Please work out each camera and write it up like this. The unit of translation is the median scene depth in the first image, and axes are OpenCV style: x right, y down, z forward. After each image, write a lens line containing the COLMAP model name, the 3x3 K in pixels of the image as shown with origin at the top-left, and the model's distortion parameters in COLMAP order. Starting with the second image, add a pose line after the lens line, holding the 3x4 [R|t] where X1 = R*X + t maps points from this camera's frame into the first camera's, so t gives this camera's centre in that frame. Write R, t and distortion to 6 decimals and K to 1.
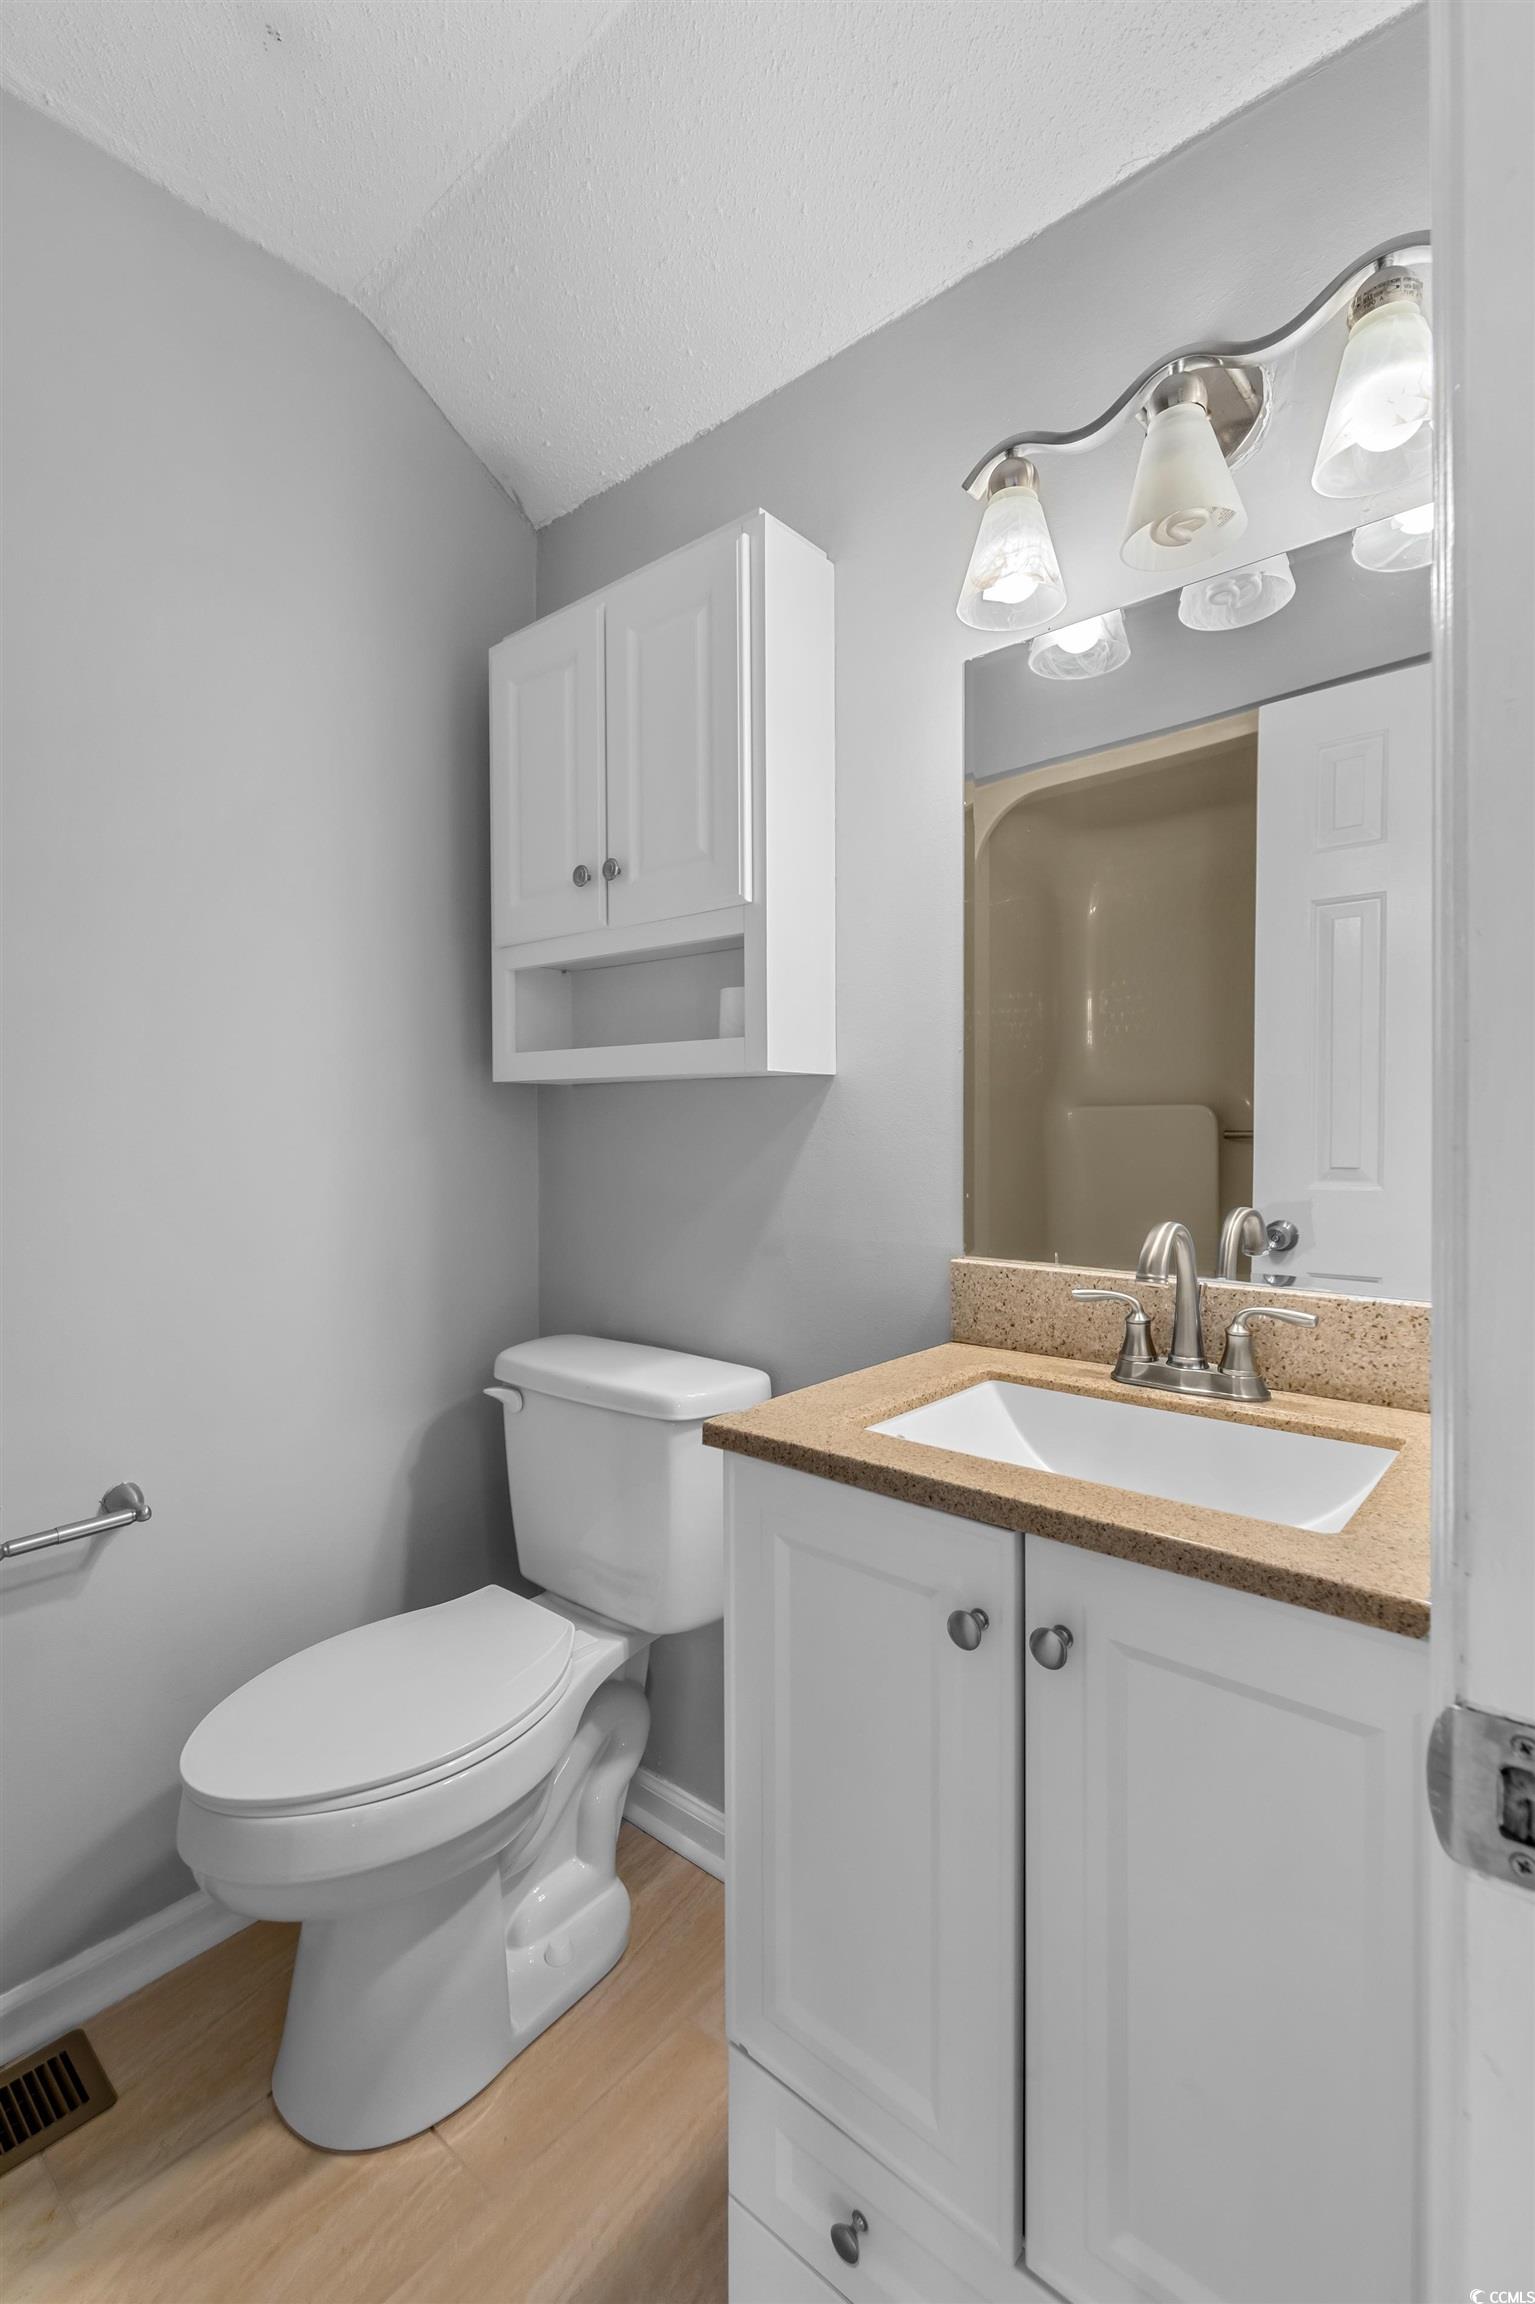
lens RADIAL K [[1053.4, 0, 773.3], [0, 1053.4, 1162.1], [0, 0, 1]] dist [0.017829, 0.001405]
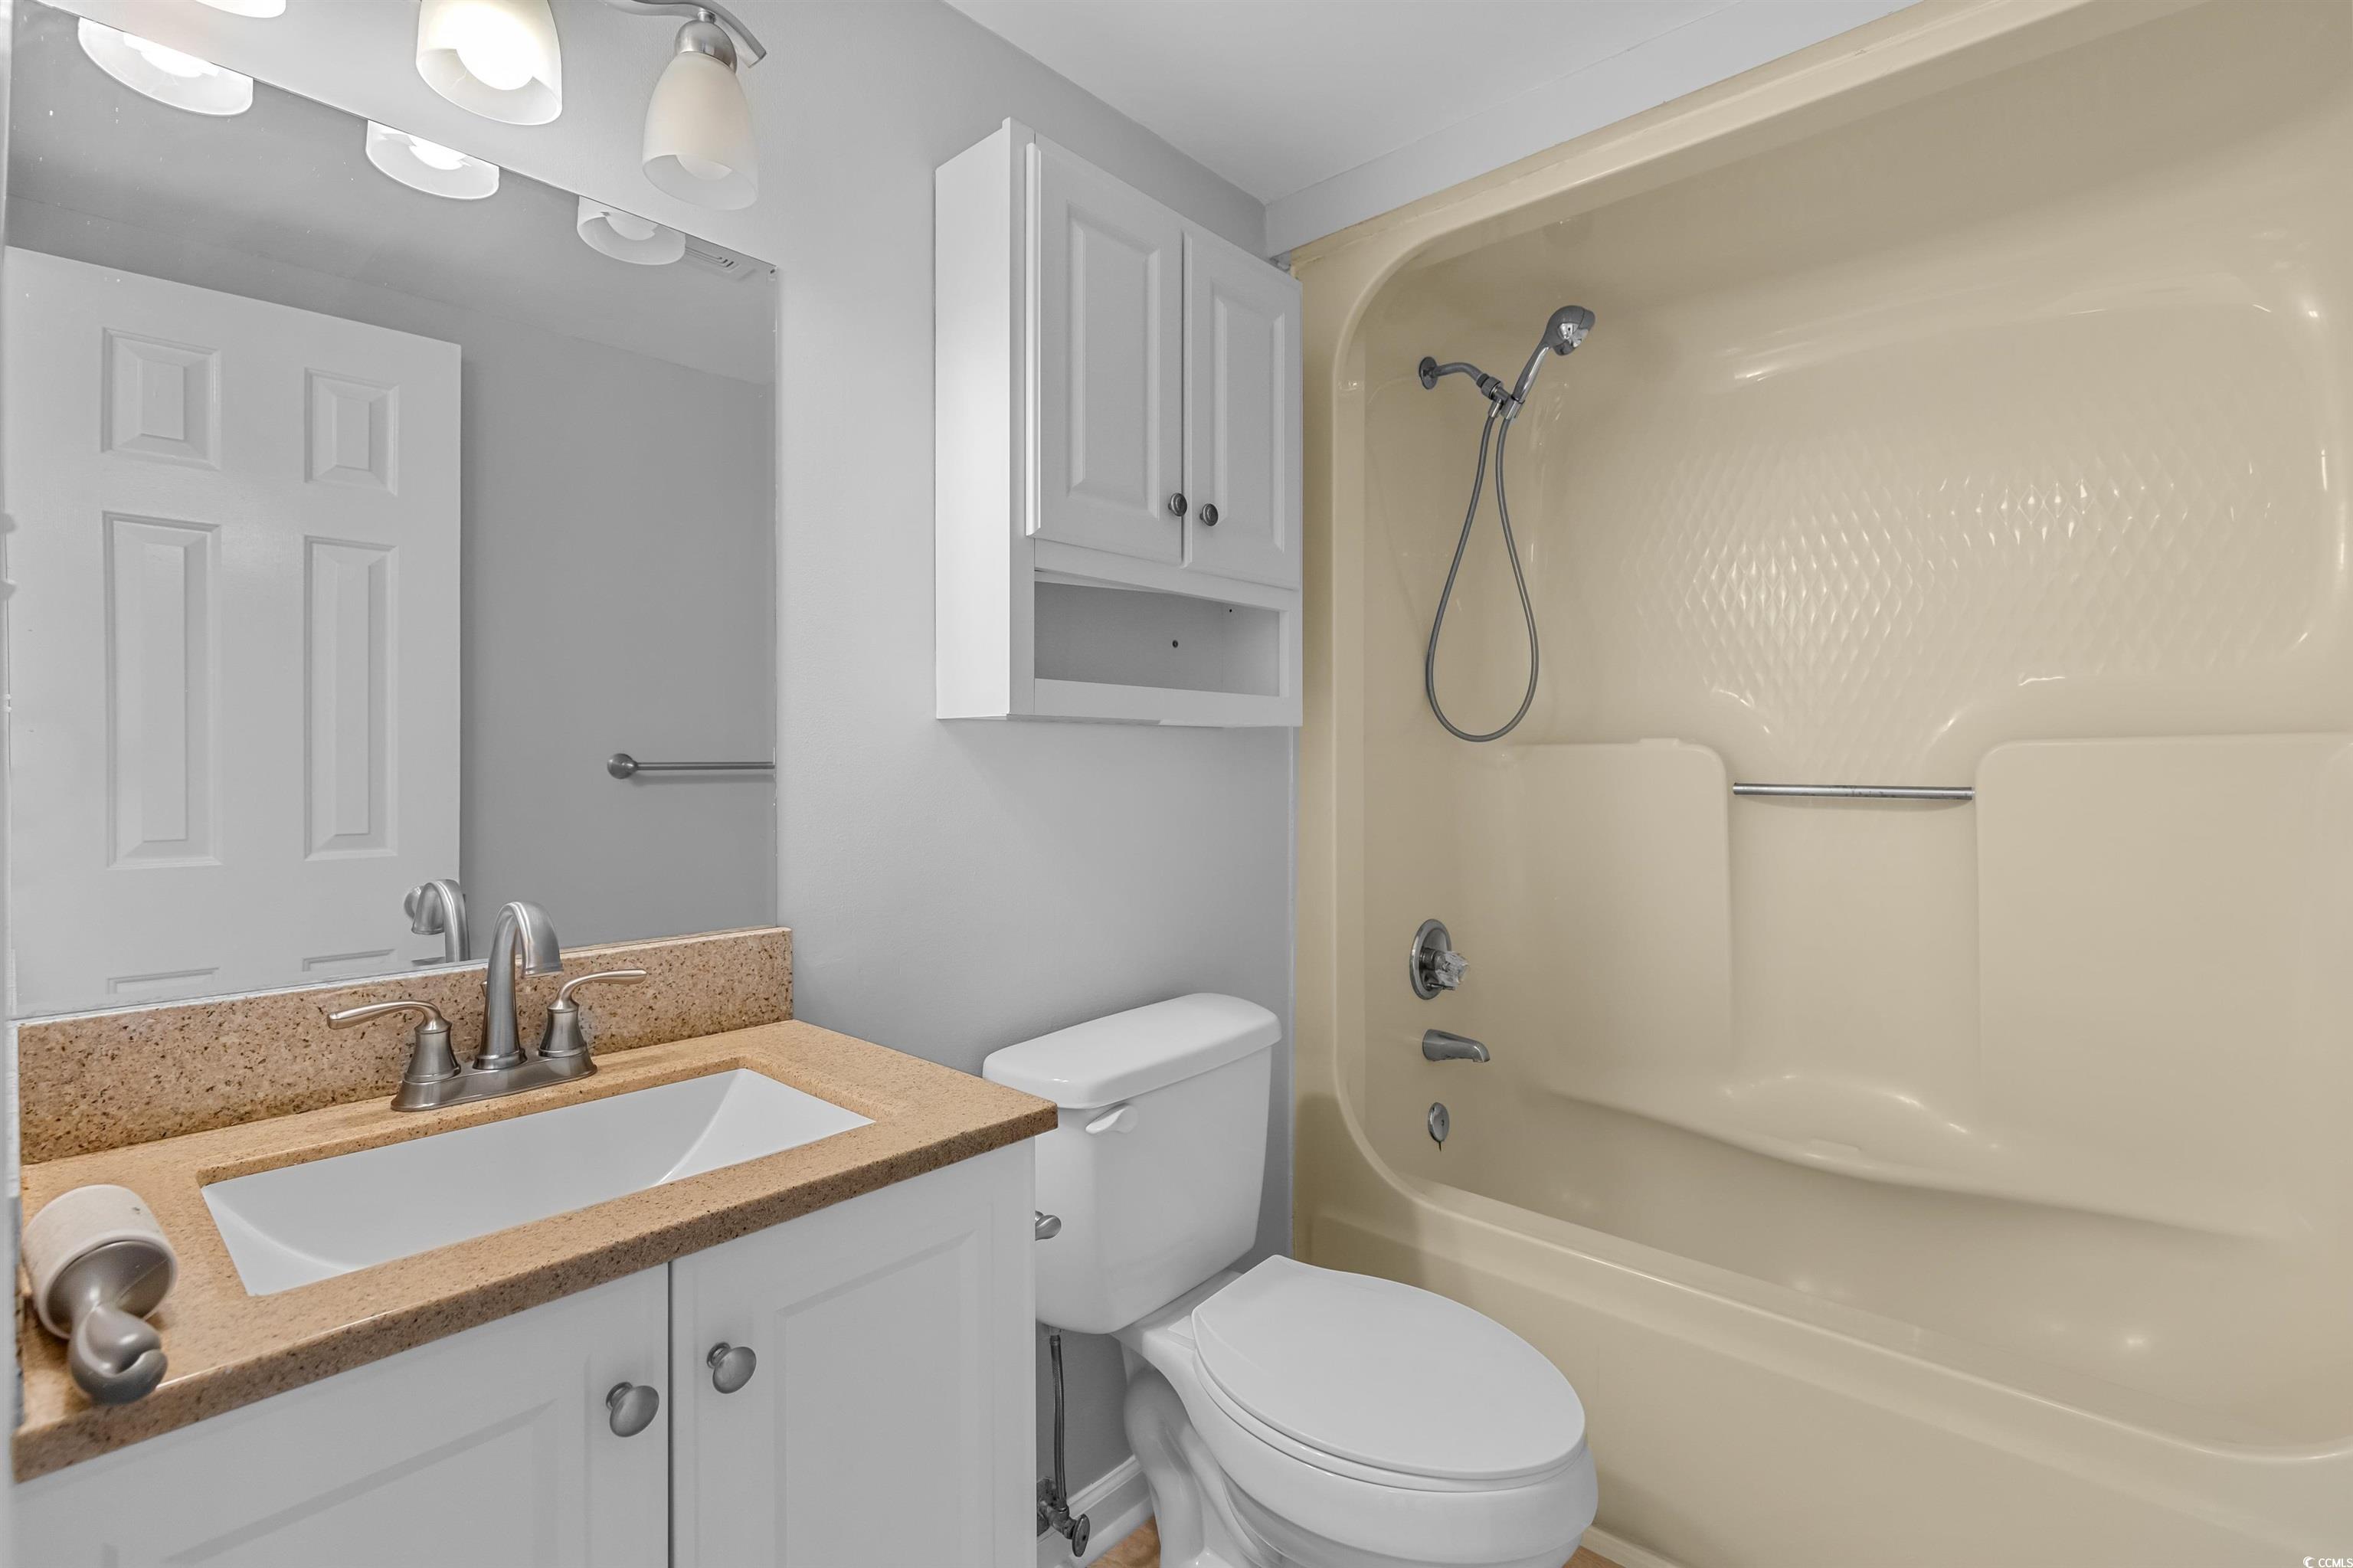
lens RADIAL K [[1075.9, 0, 1182.5], [0, 1075.9, 767.1], [0, 0, 1]] dist [0.017829, 0.001405]
pose [[0.019668, 0.014280, 0.999705, -0.455284], [0.036407, 0.999225, -0.014990, -0.012584], [-0.999143, 0.036691, 0.019133, 0.405361]]
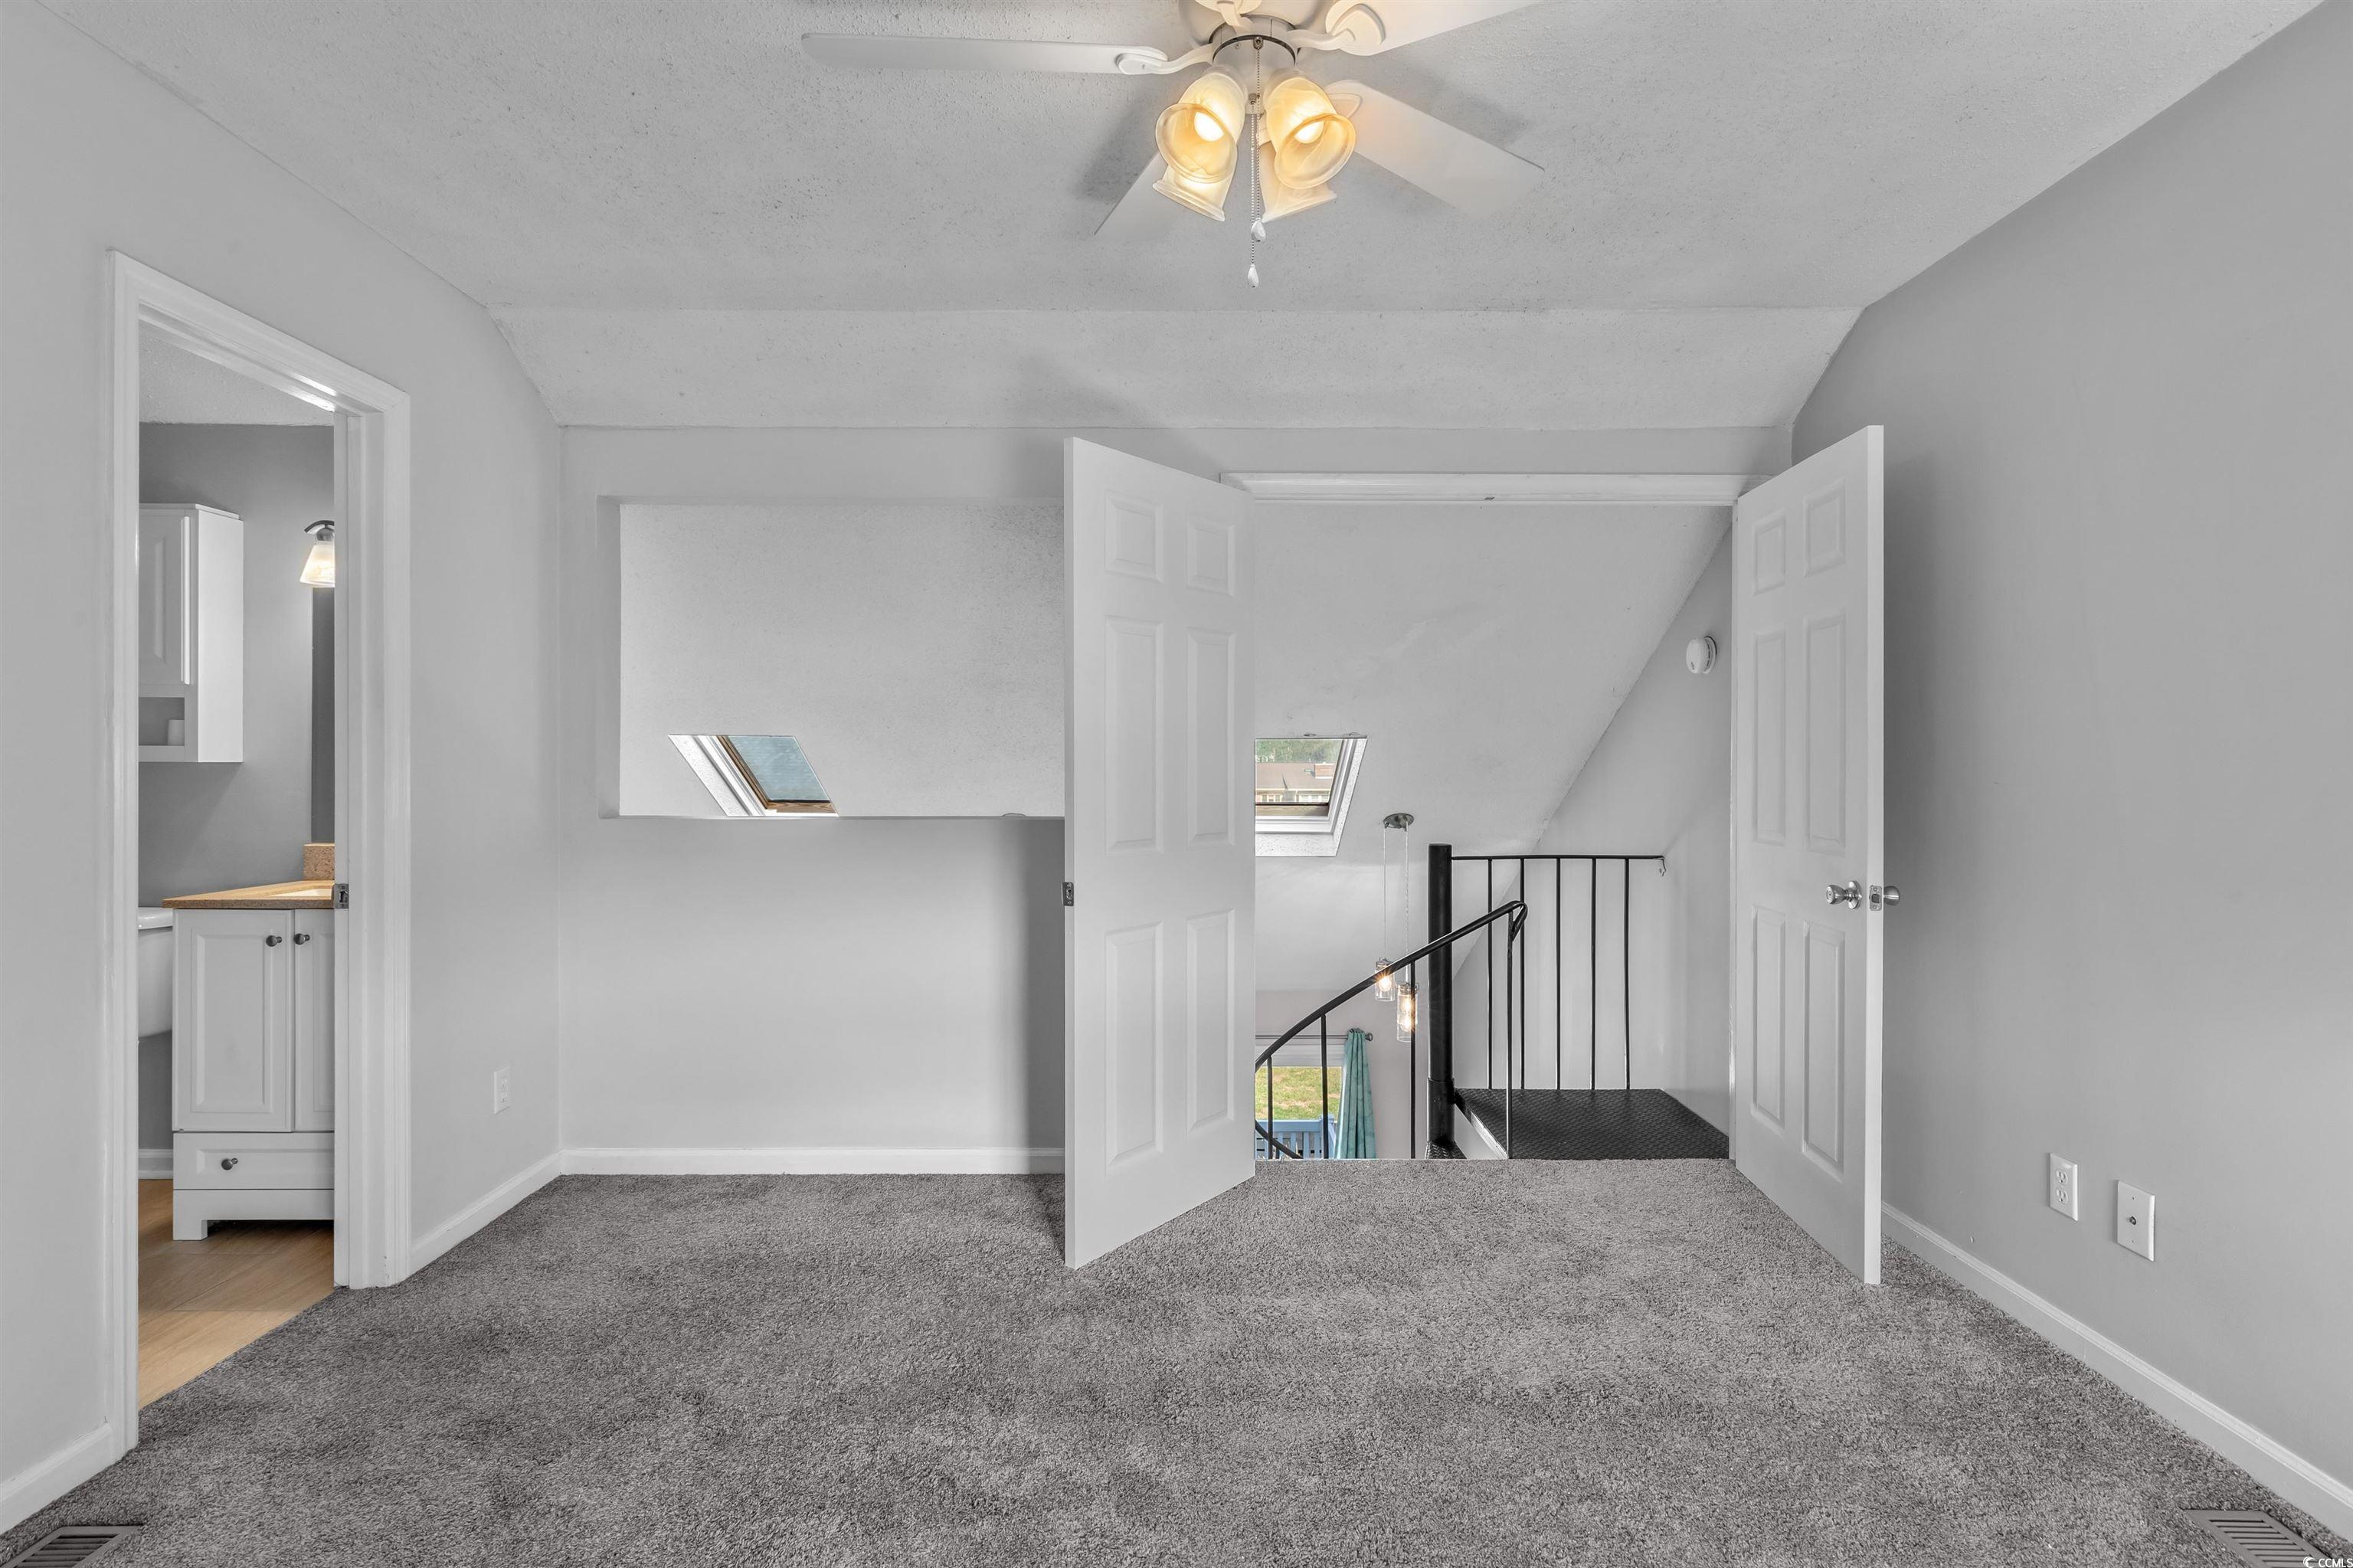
lens RADIAL K [[1116.2, 0, 1177.7], [0, 1116.2, 789.8], [0, 0, 1]] dist [0.003806, -0.000928]
pose [[0.764249, 0.006375, 0.644889, 0.061165], [0.013537, 0.999572, -0.025923, 0.074066], [-0.644779, 0.028542, 0.763836, -2.509135]]
